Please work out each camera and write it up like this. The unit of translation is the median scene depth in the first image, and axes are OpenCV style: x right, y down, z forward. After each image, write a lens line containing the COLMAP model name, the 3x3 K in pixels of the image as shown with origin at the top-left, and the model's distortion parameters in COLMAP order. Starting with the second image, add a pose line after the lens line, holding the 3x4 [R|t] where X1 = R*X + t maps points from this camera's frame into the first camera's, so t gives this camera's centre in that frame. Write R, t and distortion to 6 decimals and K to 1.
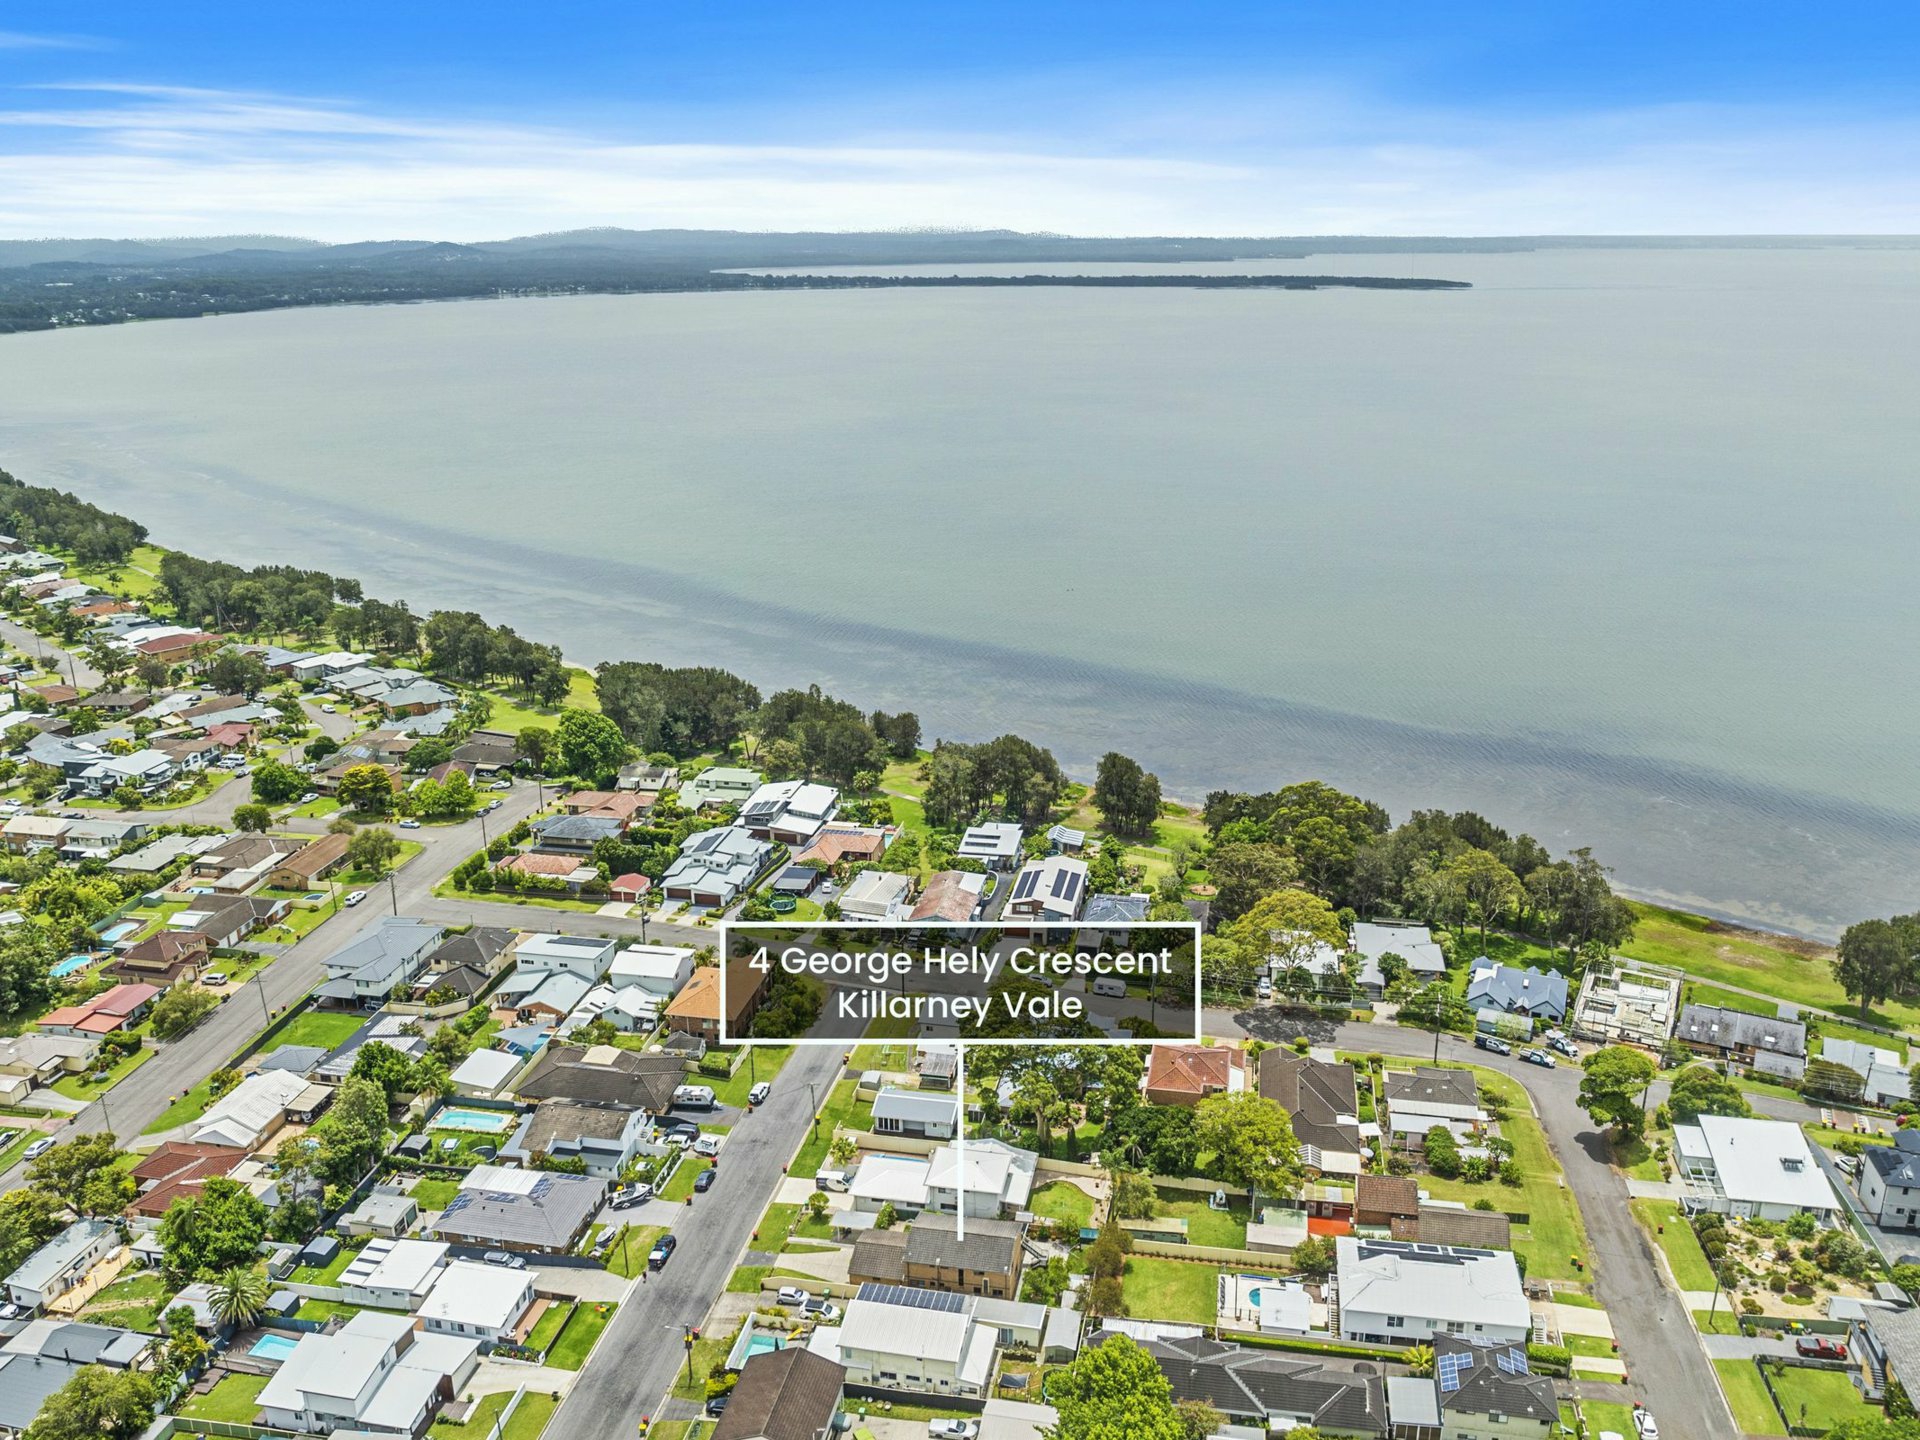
lens RADIAL K [[1537.8, 0, 990.3], [0, 1537.8, 720.5], [0, 0, 1]] dist [-0.040871, 0.003560]
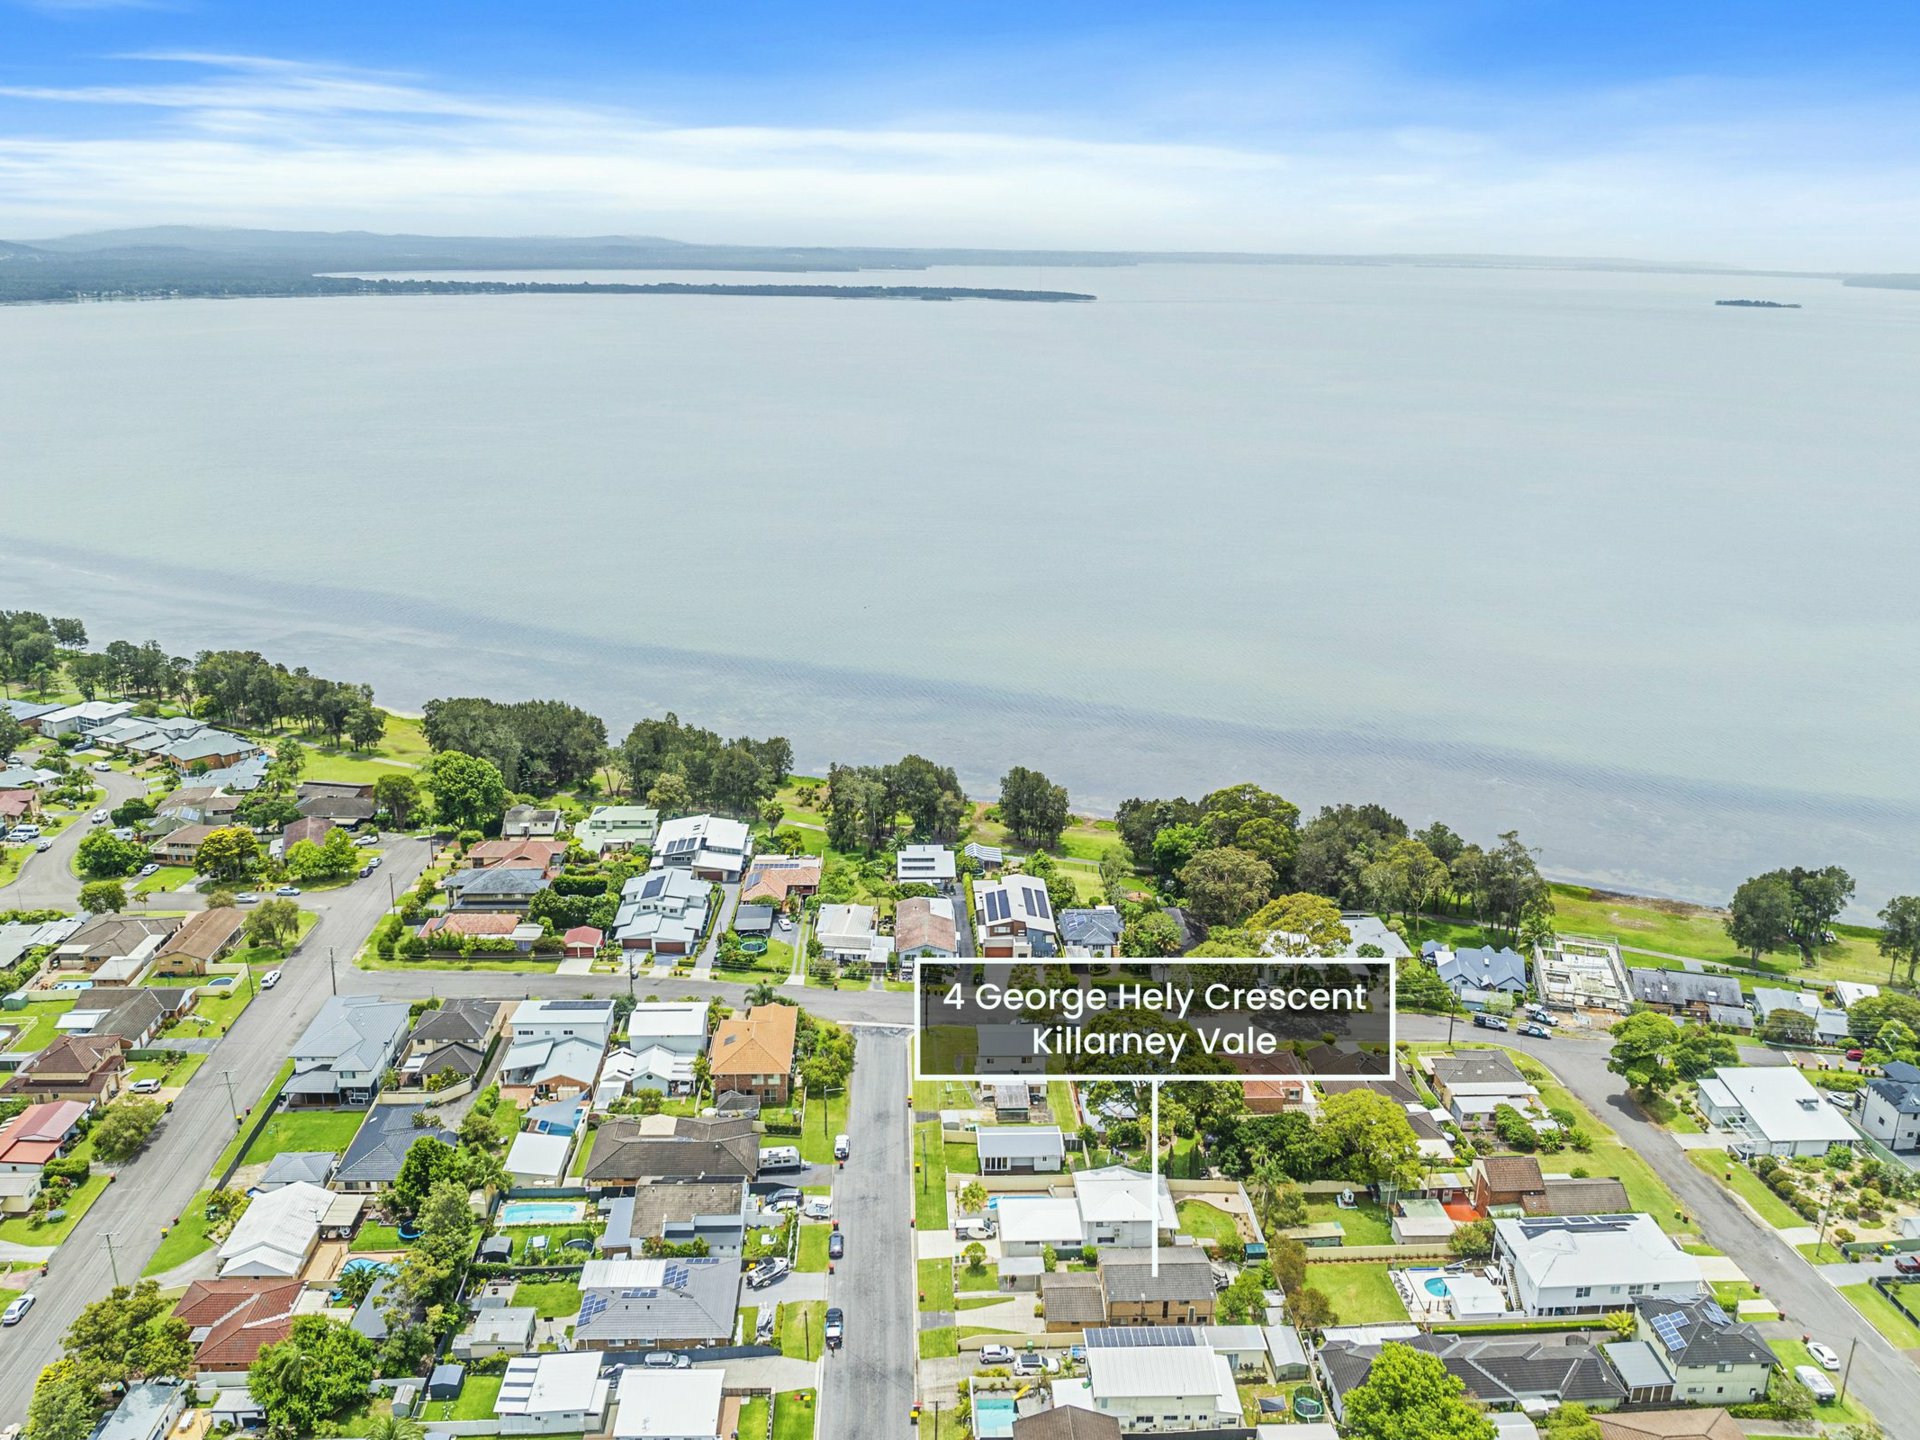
lens RADIAL K [[1537.8, 0, 990.3], [0, 1537.8, 720.5], [0, 0, 1]] dist [-0.040871, 0.003560]
pose [[0.971376, -0.049619, 0.232305, -0.242784], [0.050880, 0.998705, 0.000565, -0.015459], [-0.232032, 0.011271, 0.972643, 0.045294]]
